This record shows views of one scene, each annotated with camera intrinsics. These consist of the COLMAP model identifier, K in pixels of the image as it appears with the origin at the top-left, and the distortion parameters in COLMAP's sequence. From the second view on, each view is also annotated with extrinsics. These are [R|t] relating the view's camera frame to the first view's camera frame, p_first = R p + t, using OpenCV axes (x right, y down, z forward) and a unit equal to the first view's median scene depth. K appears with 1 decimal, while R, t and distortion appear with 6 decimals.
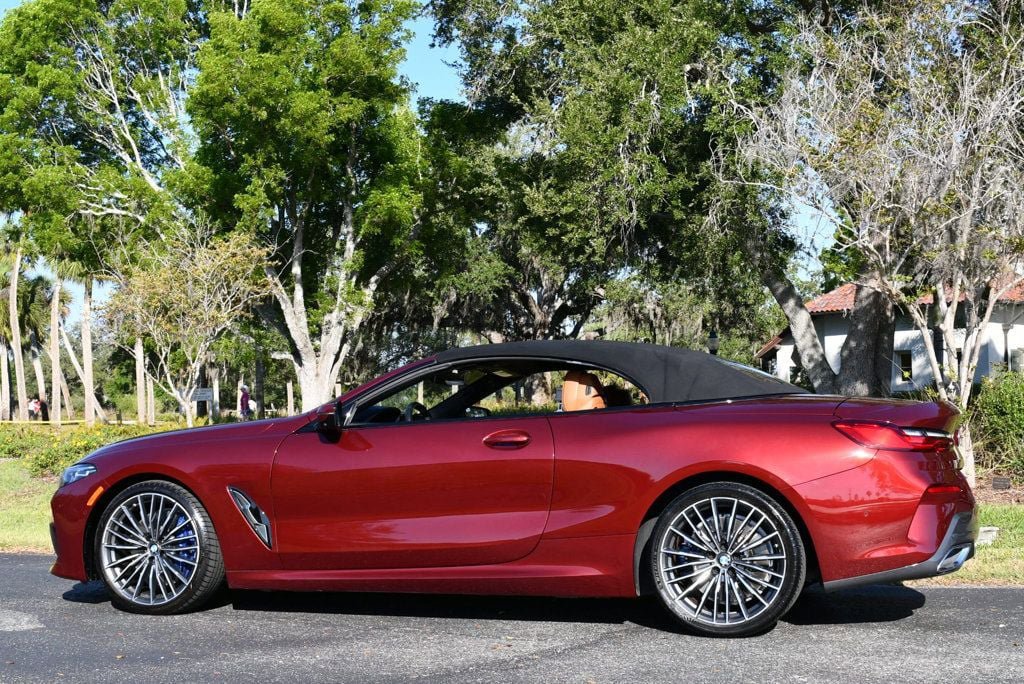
lens RADIAL K [[1458.0, 0, 515.4], [0, 1458.0, 335.4], [0, 0, 1]] dist [-0.044060, -0.034196]
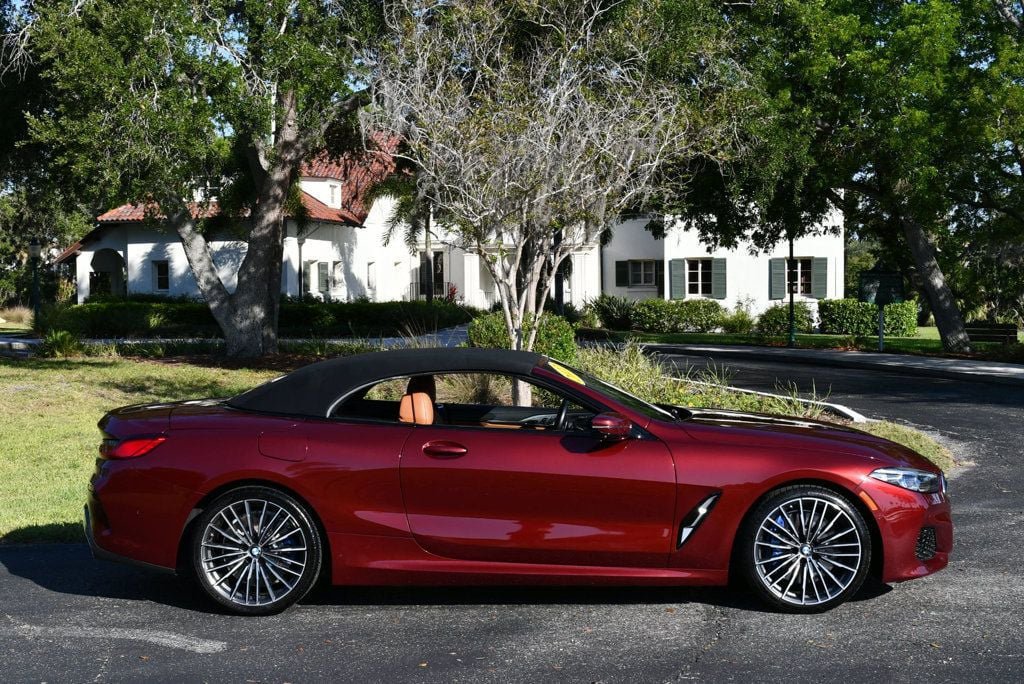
lens RADIAL K [[1407.8, 0, 514.6], [0, 1407.8, 340.6], [0, 0, 1]] dist [-0.052462, -0.021845]
pose [[0.837461, -0.011426, 0.546378, -0.172922], [-0.034057, 0.996747, 0.073046, -0.022160], [-0.545435, -0.079781, 0.834347, 0.022251]]
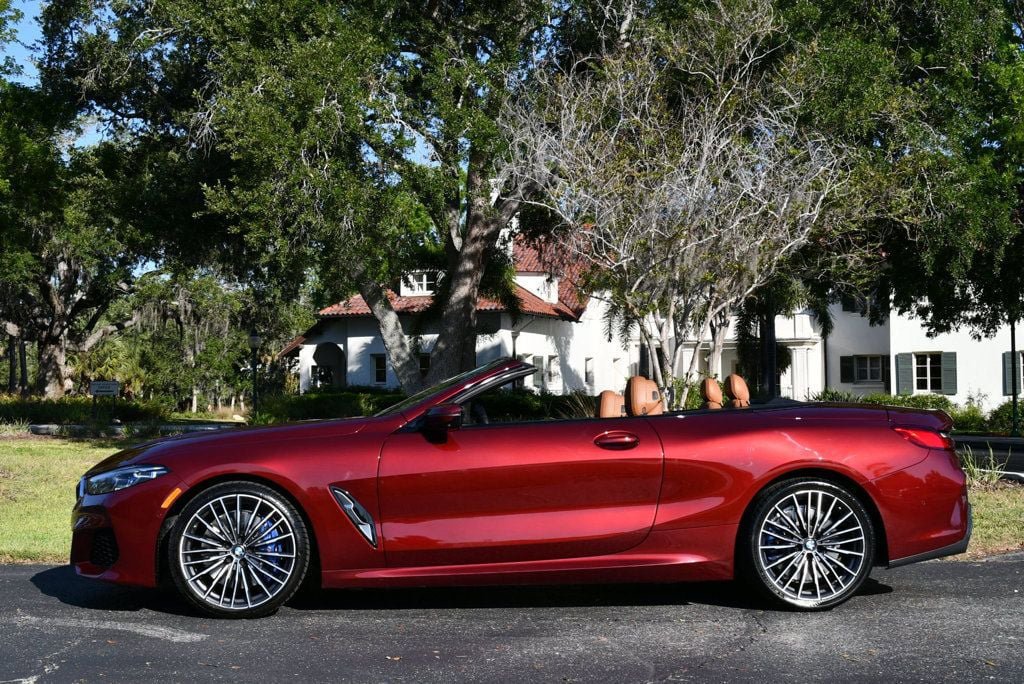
lens RADIAL K [[1407.1, 0, 514.3], [0, 1407.1, 337.9], [0, 0, 1]] dist [-0.055000, -0.011593]
pose [[0.920253, 0.029485, 0.390212, -0.126812], [-0.030698, 0.999524, -0.003129, 0.000432], [-0.390118, -0.009099, 0.920720, 0.018592]]
